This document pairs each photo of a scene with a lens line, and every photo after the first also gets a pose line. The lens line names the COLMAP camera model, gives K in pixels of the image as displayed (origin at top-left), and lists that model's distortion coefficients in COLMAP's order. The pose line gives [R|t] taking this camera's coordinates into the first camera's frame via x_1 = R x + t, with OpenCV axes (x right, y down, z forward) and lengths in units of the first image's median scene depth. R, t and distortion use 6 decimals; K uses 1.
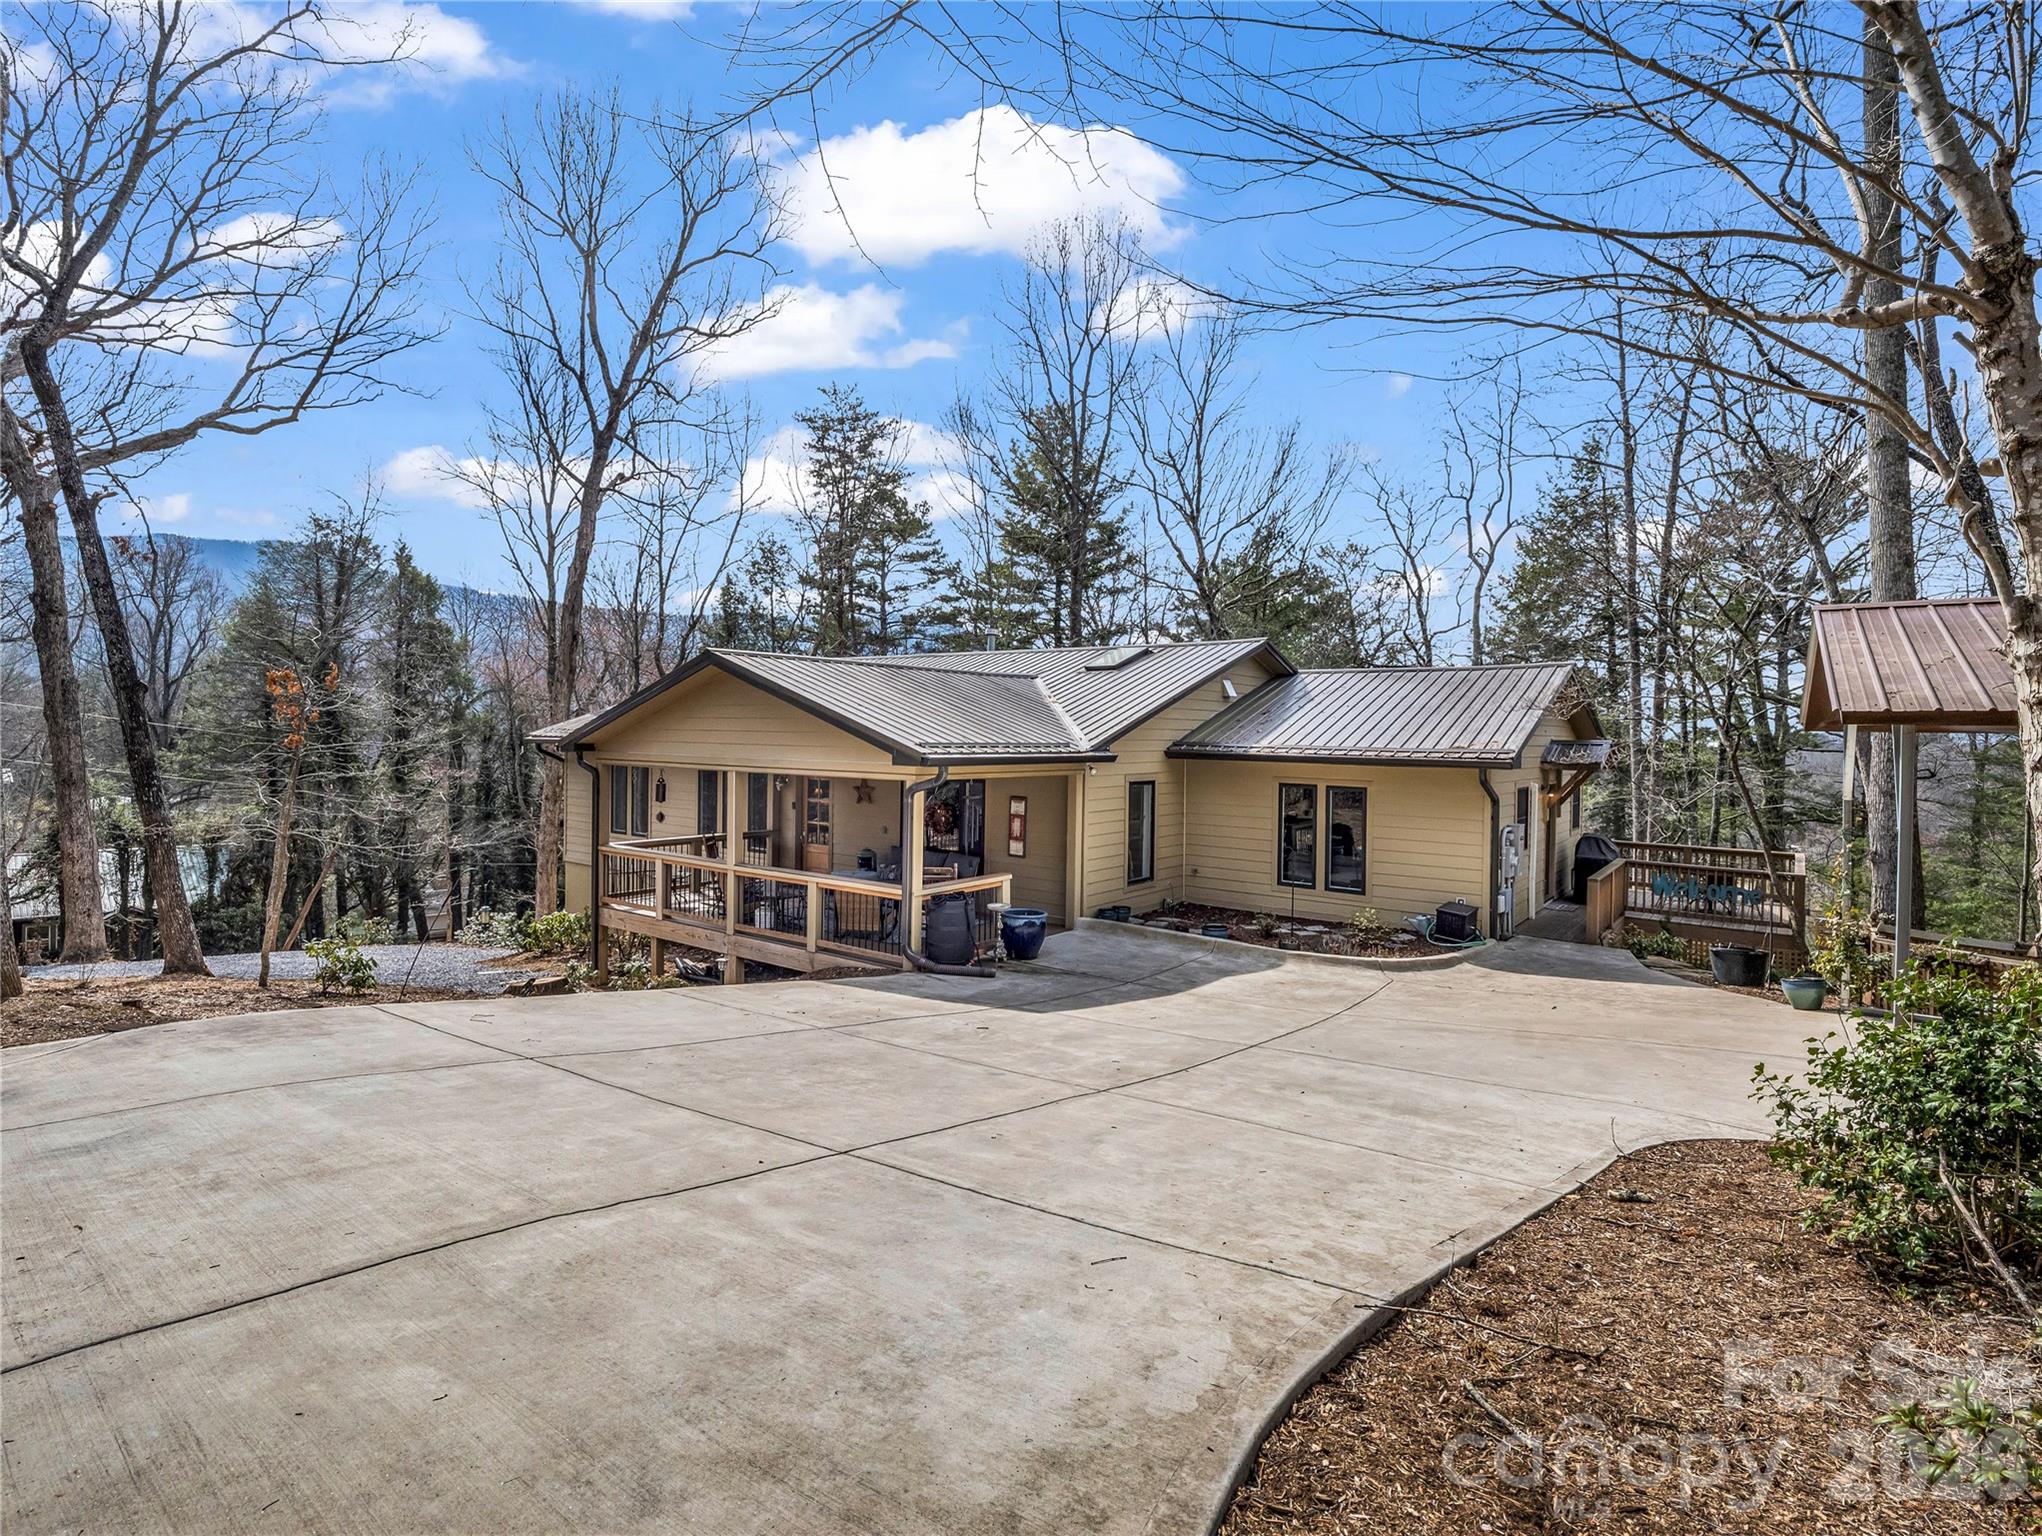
lens RADIAL K [[1017.4, 0, 1022.0], [0, 1017.4, 773.6], [0, 0, 1]] dist [-0.012195, -0.001778]
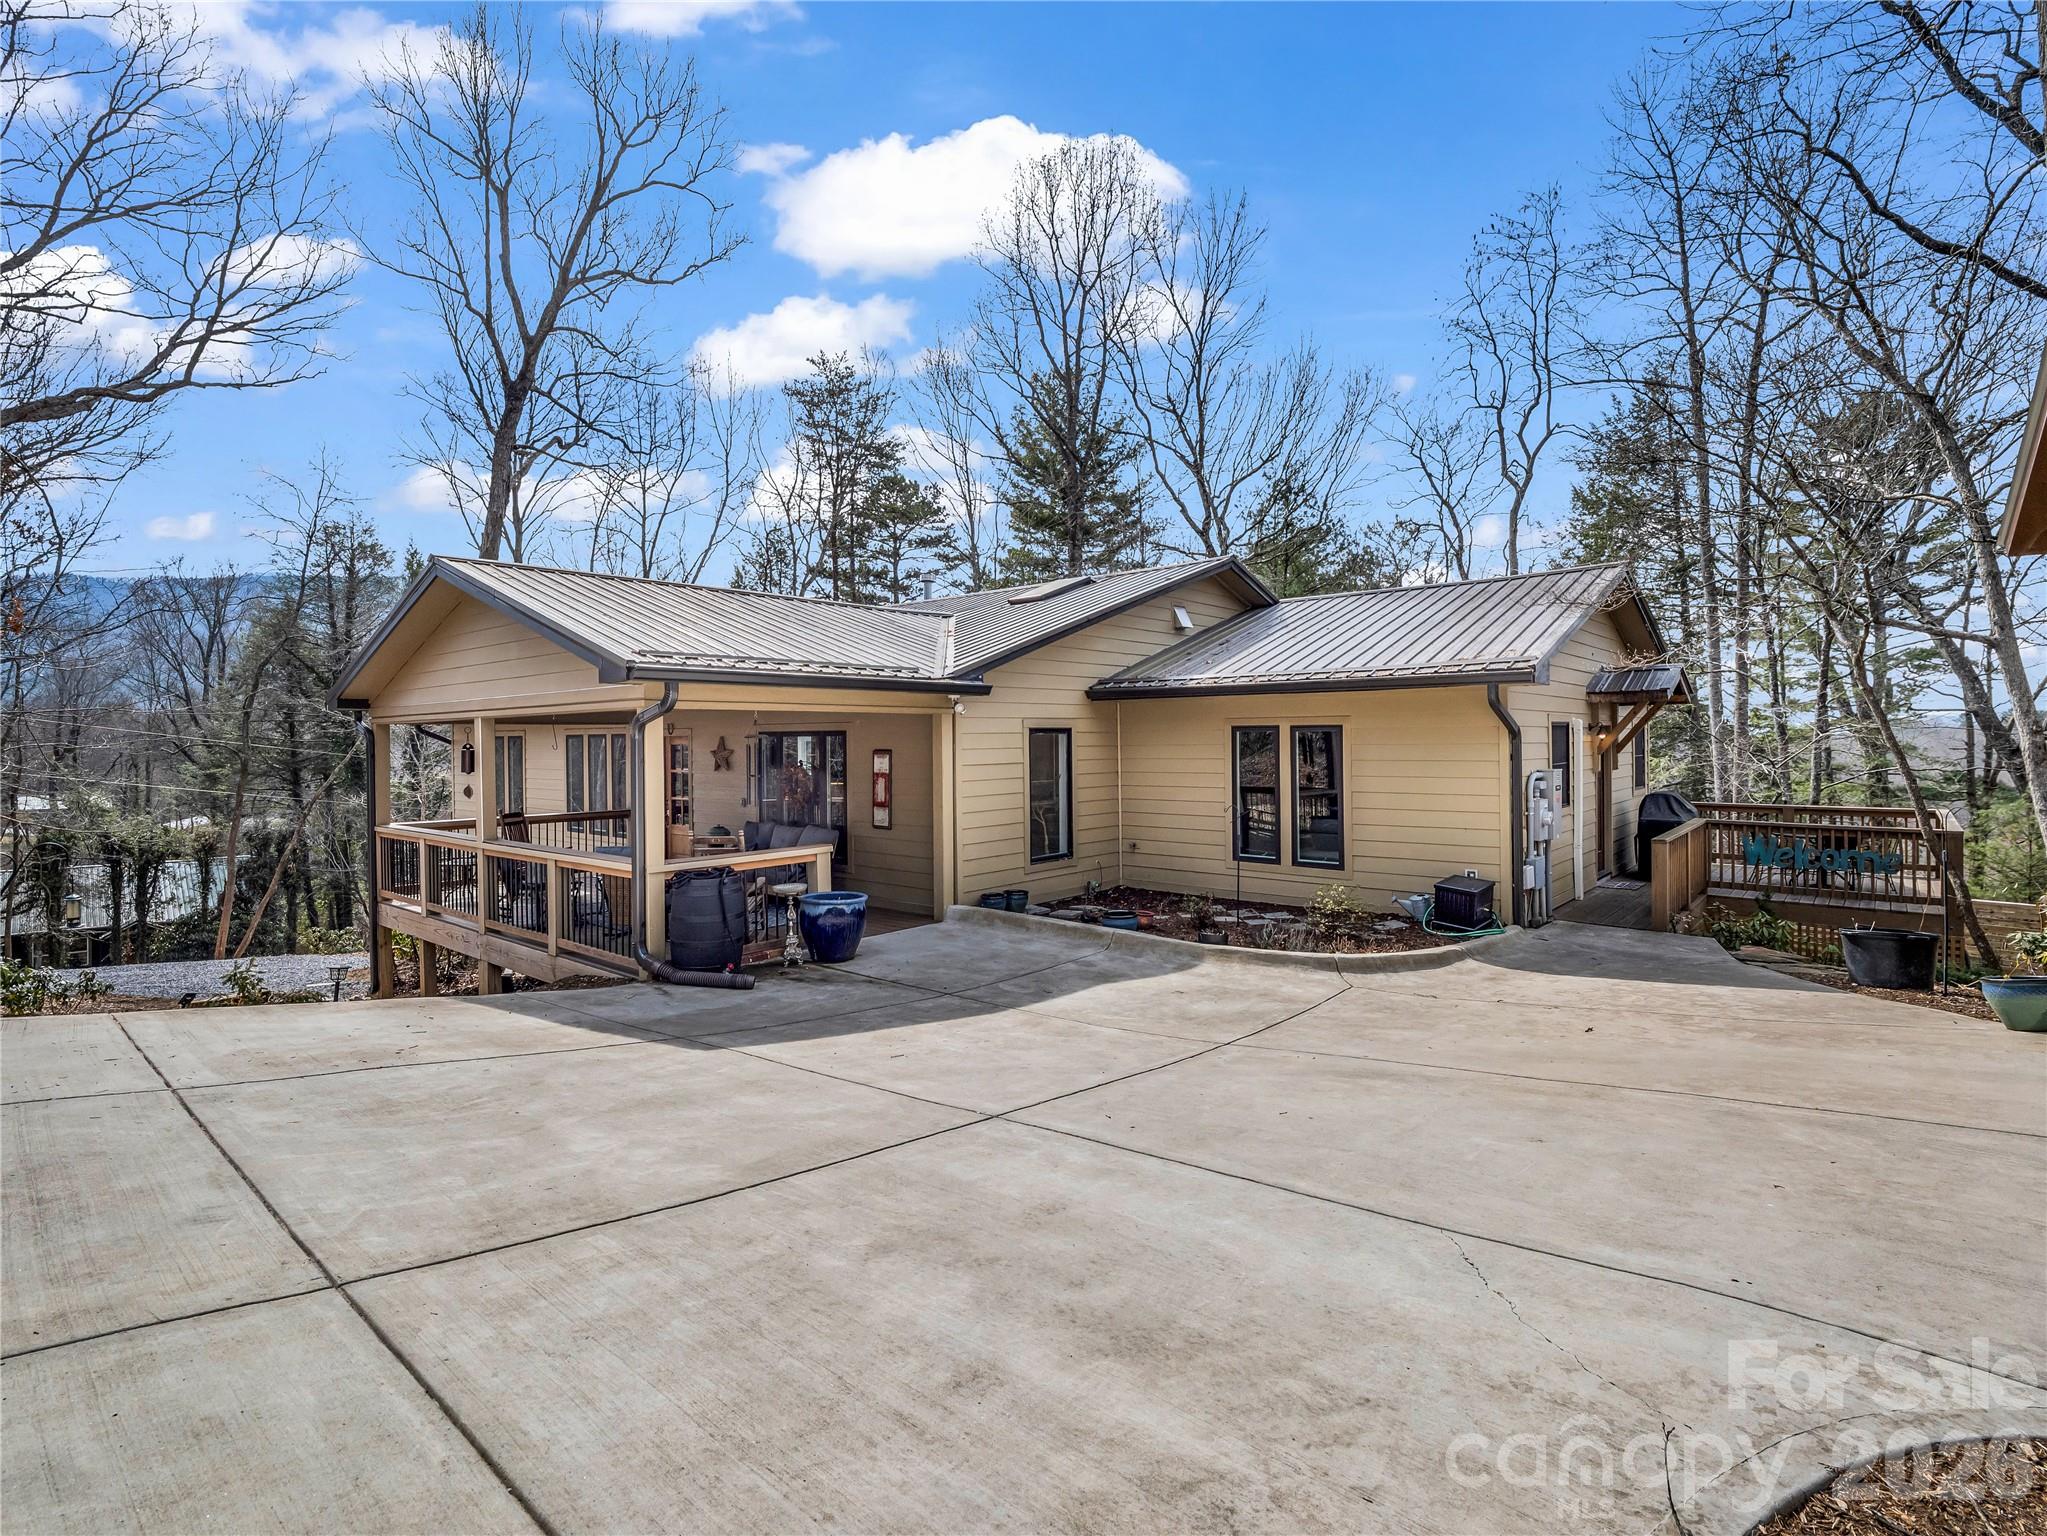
lens RADIAL K [[1019.9, 0, 1019.5], [0, 1019.9, 764.9], [0, 0, 1]] dist [-0.012195, -0.001778]
pose [[0.998033, -0.024128, -0.057869, 0.133521], [0.023440, 0.999647, -0.012532, 0.042732], [0.058151, 0.011151, 0.998245, 0.221317]]
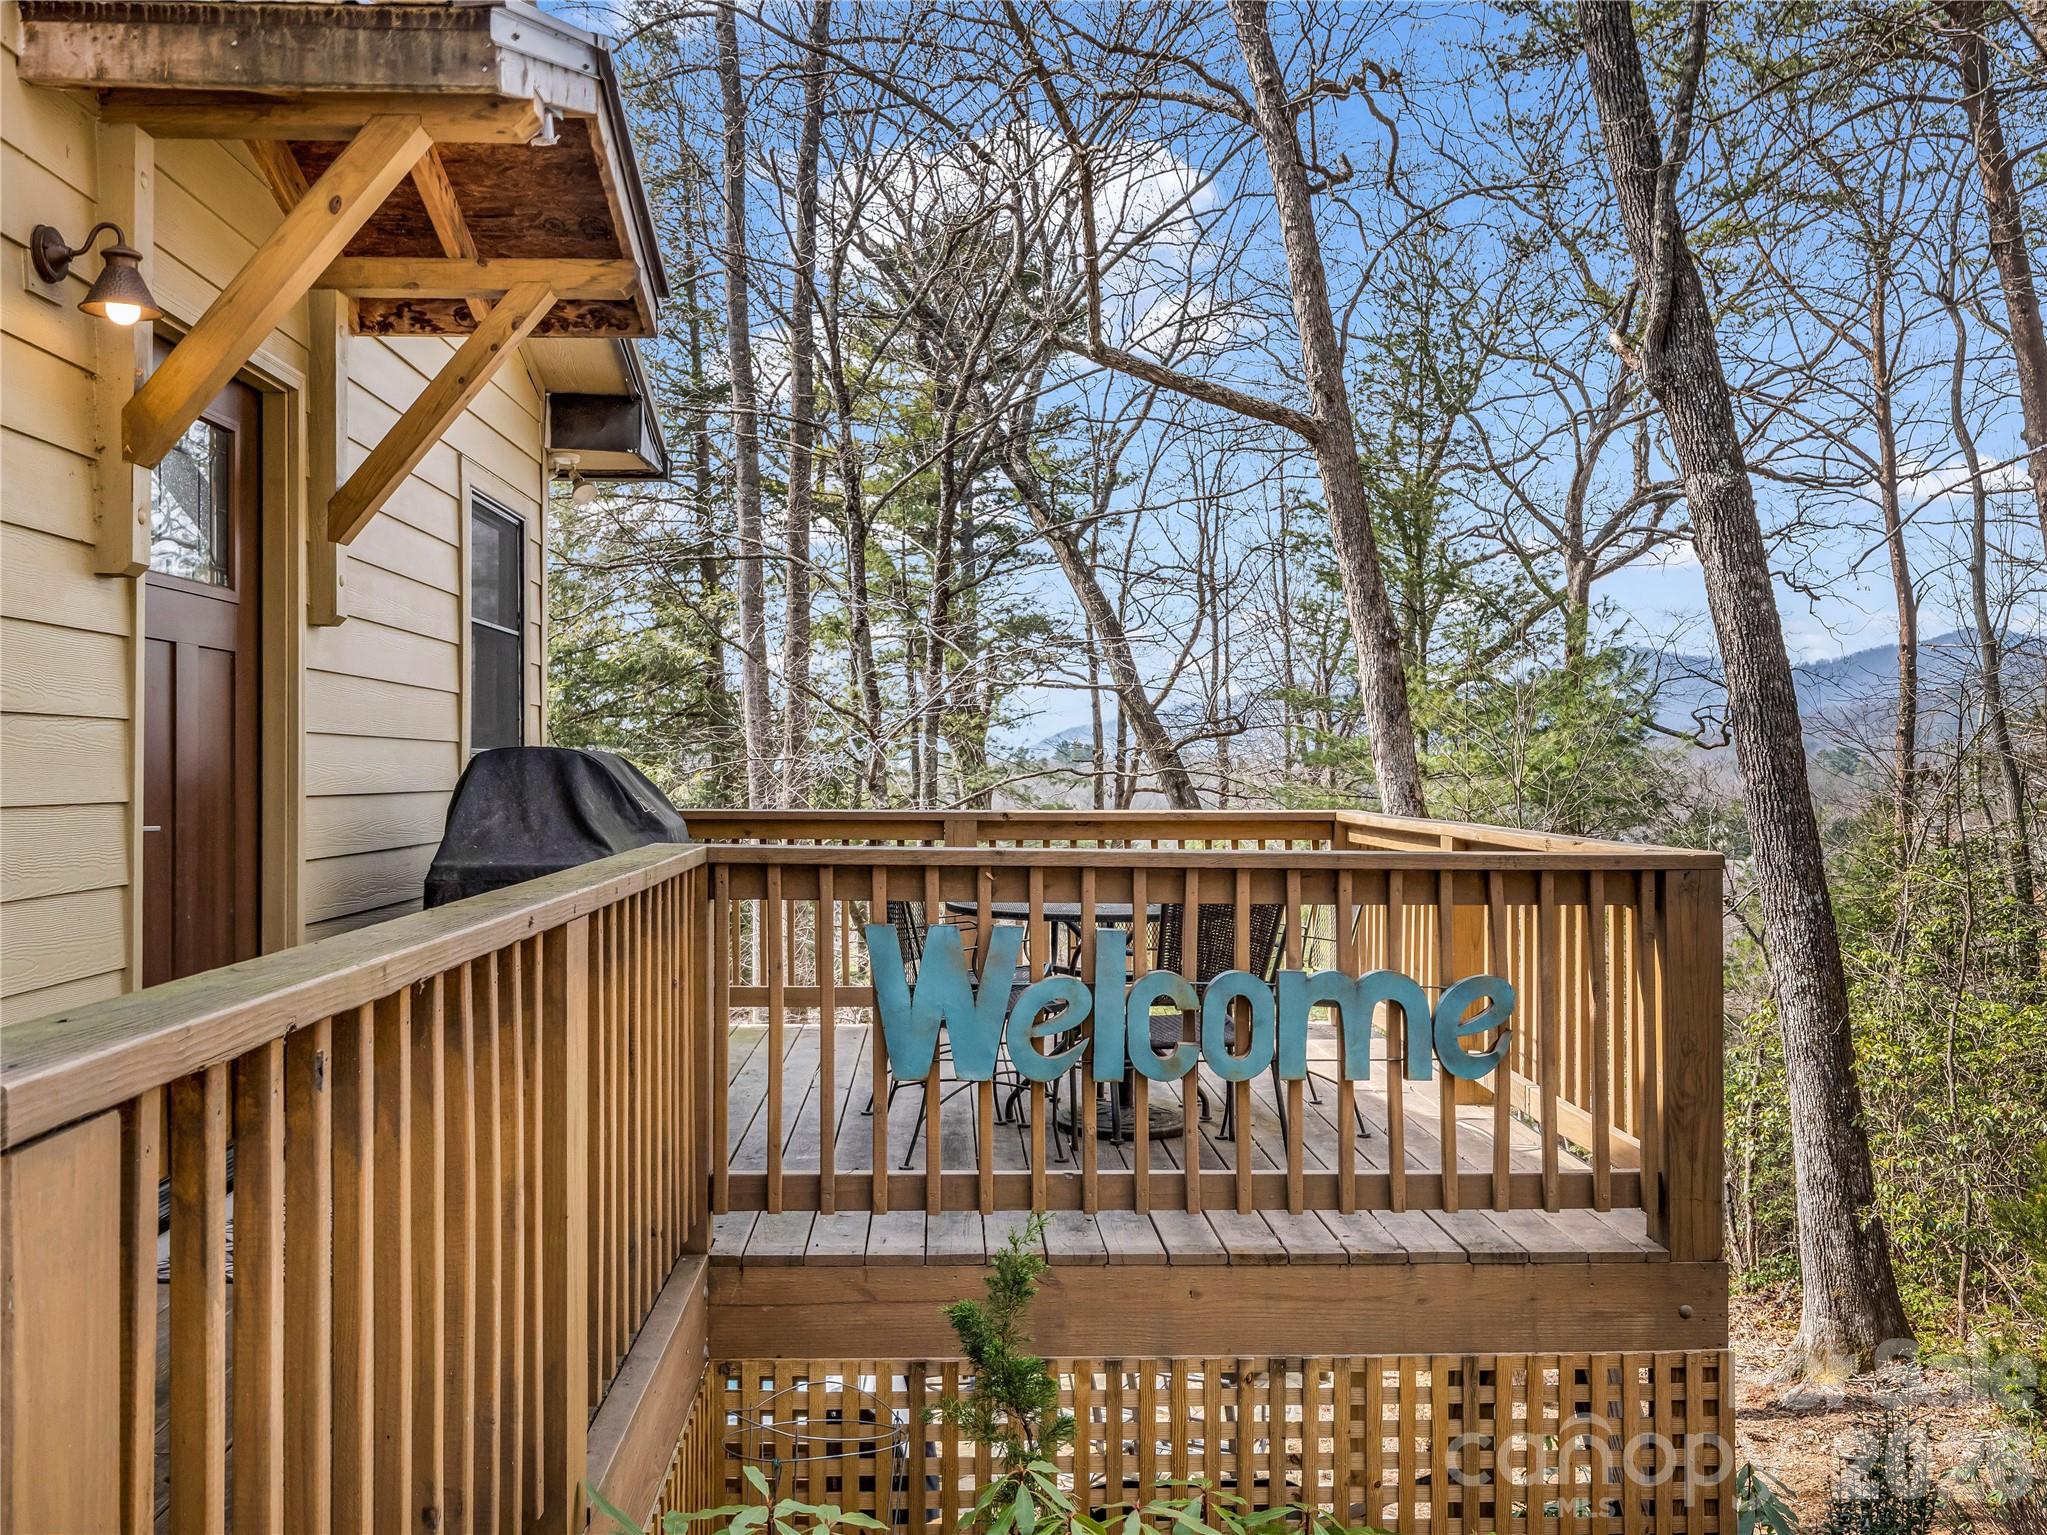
lens RADIAL K [[1800.0, 0, 1024.0], [0, 1800.0, 773.4], [0, 0, 1]] dist [0.008606, -0.001197]
pose [[0.771053, -0.019077, 0.636485, 0.473554], [0.034326, 0.999343, -0.011630, 0.079135], [-0.635845, 0.030815, 0.771202, 0.781710]]
